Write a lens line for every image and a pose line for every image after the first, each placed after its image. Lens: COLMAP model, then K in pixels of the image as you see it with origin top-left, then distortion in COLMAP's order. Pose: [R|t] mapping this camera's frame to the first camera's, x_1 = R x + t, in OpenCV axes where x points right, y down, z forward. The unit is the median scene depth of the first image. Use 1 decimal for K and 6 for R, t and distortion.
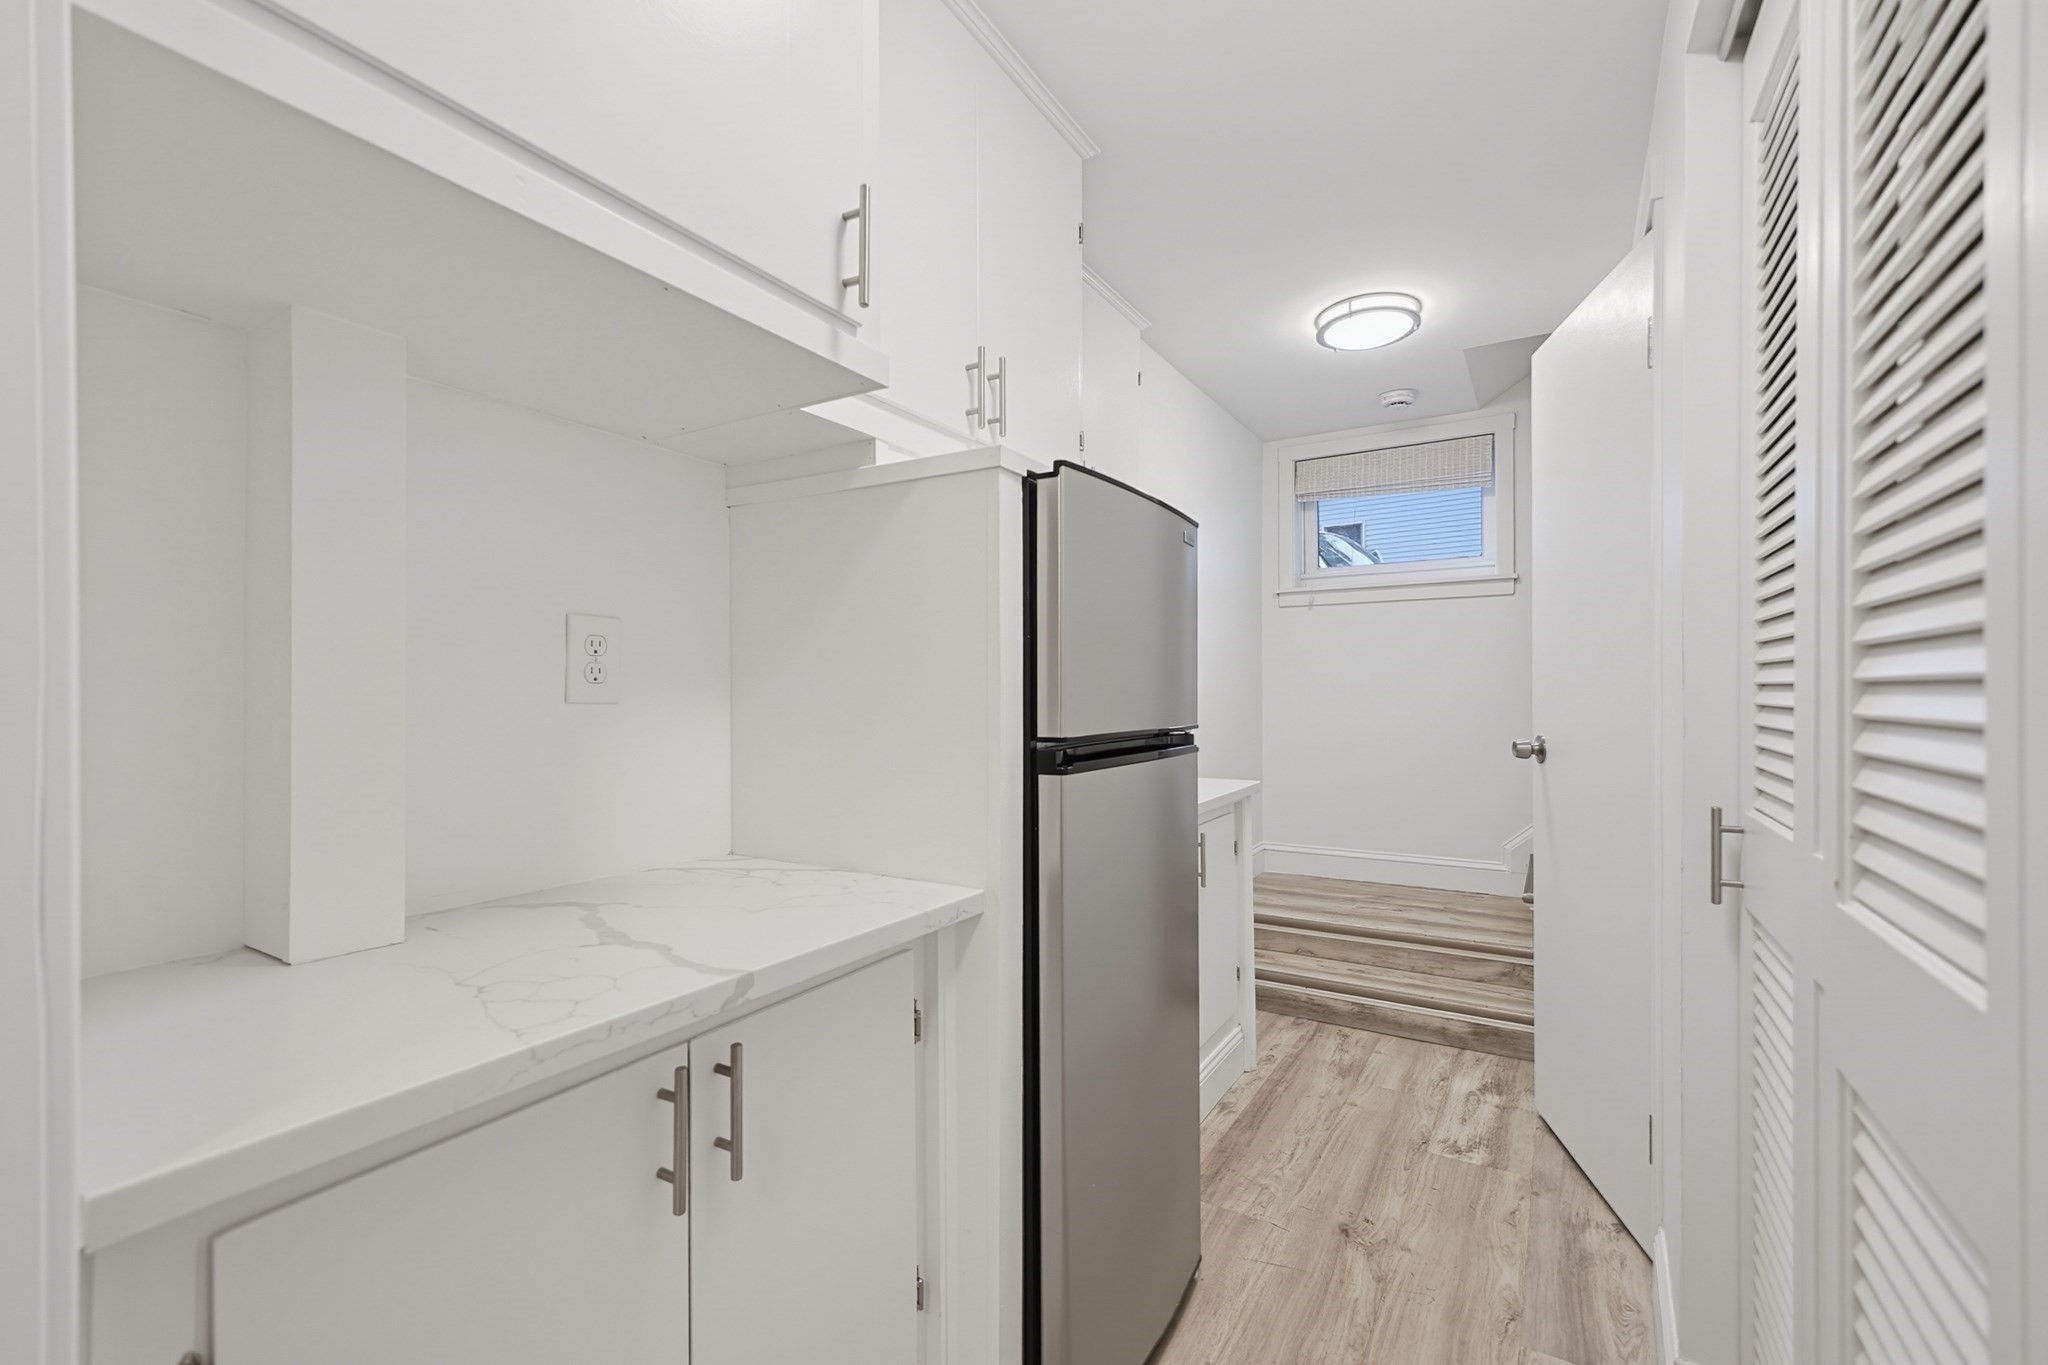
lens RADIAL K [[900.7, 0, 1026.1], [0, 900.7, 696.3], [0, 0, 1]] dist [0.002083, 0.000768]
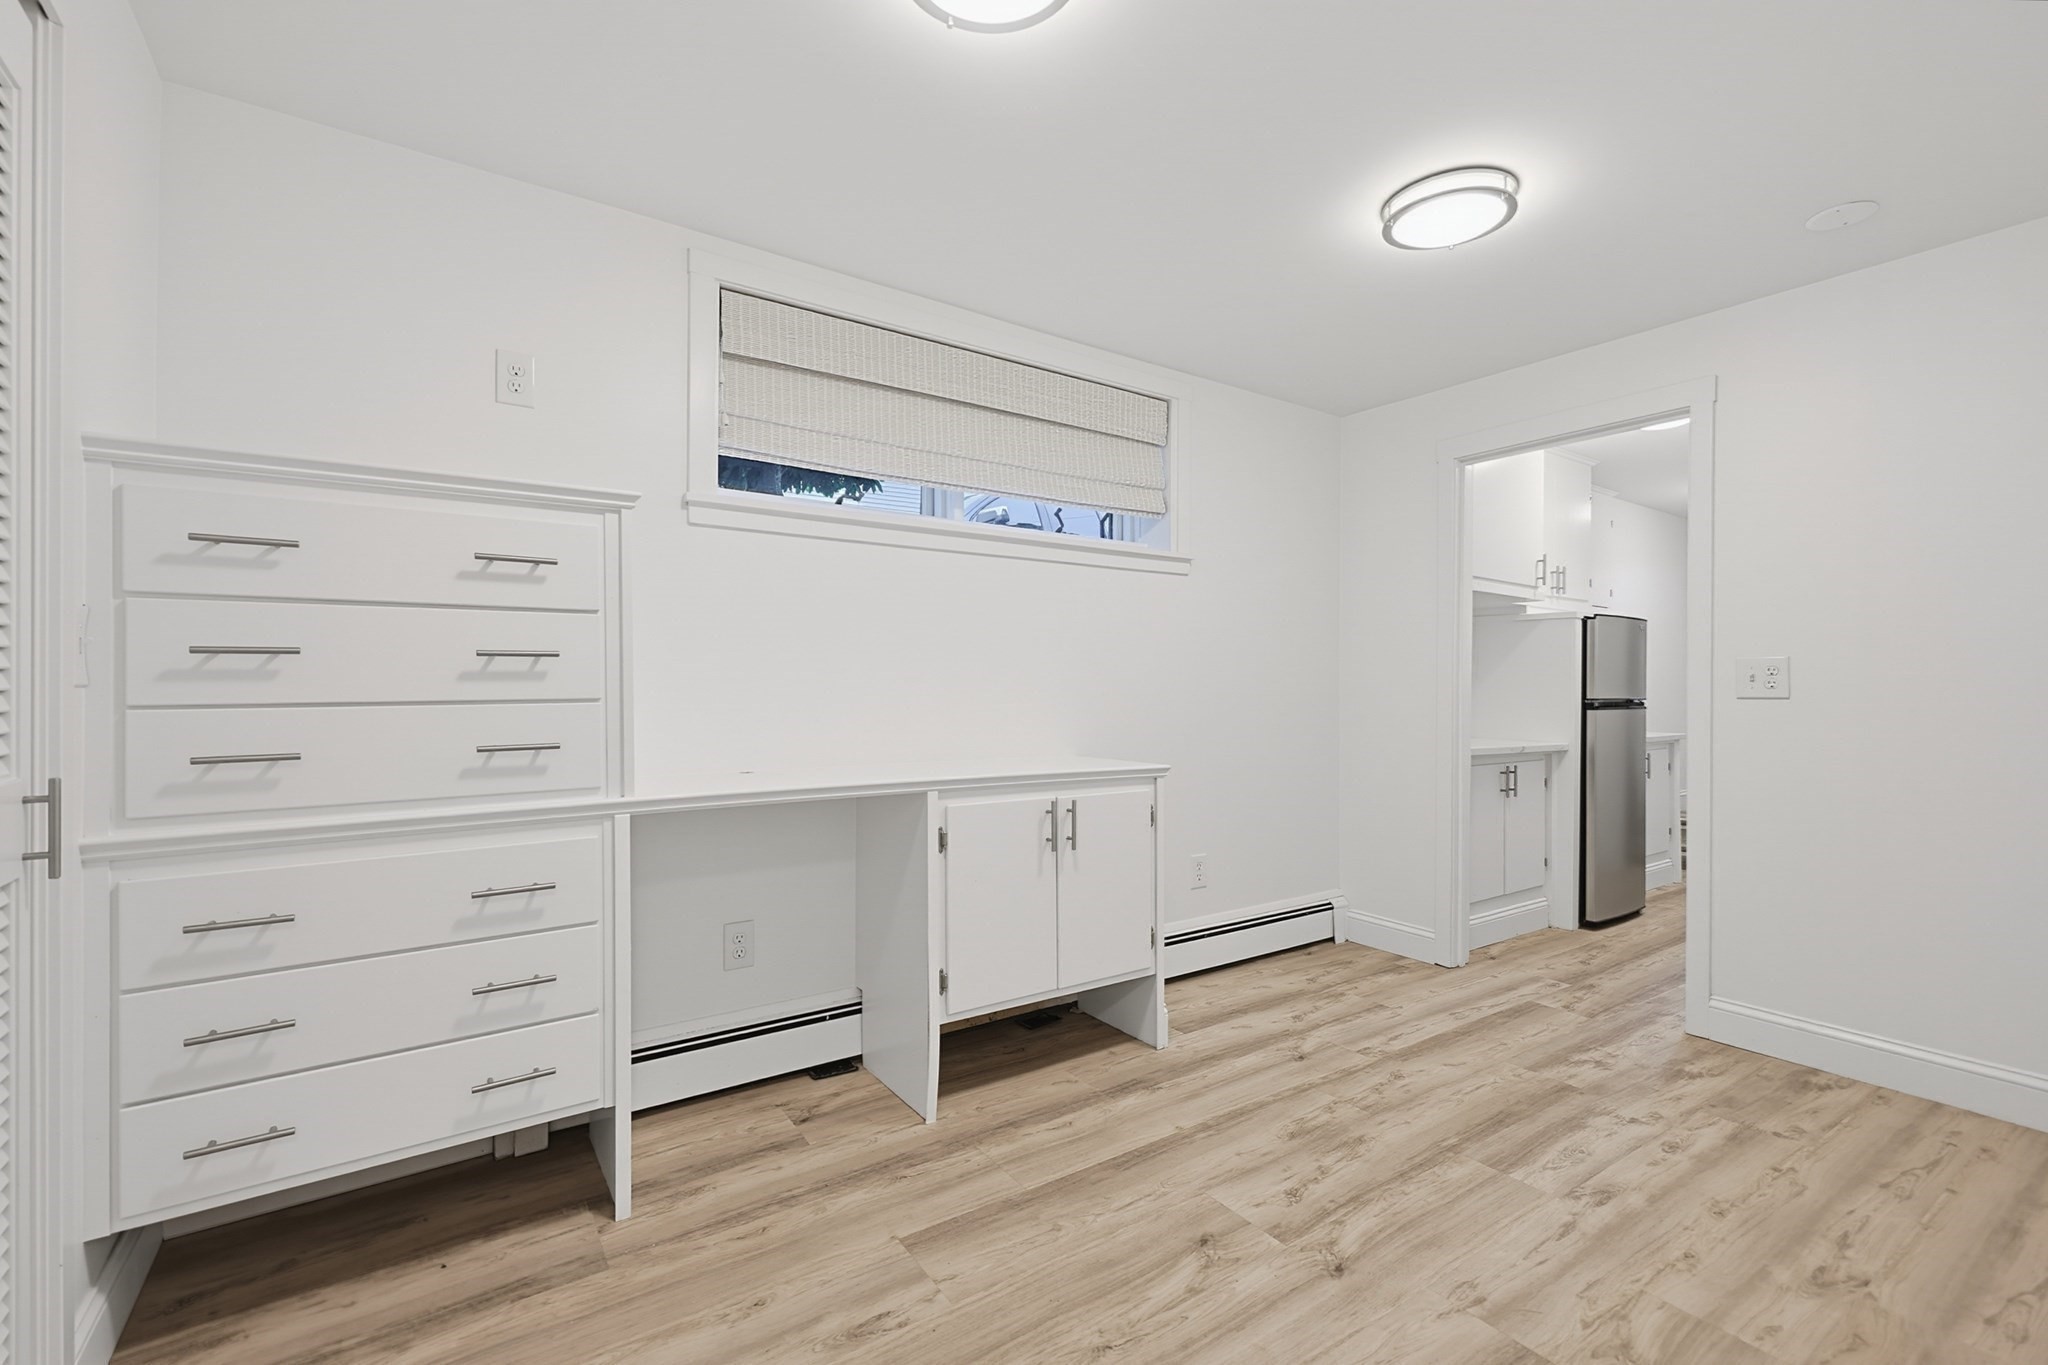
lens RADIAL K [[881.3, 0, 1026.8], [0, 881.3, 701.7], [0, 0, 1]] dist [-0.000436, -0.000202]
pose [[0.909307, 0.010855, -0.415985, -0.279359], [-0.007746, 0.999928, 0.009163, 0.023972], [0.416055, -0.005109, 0.909325, -1.521798]]
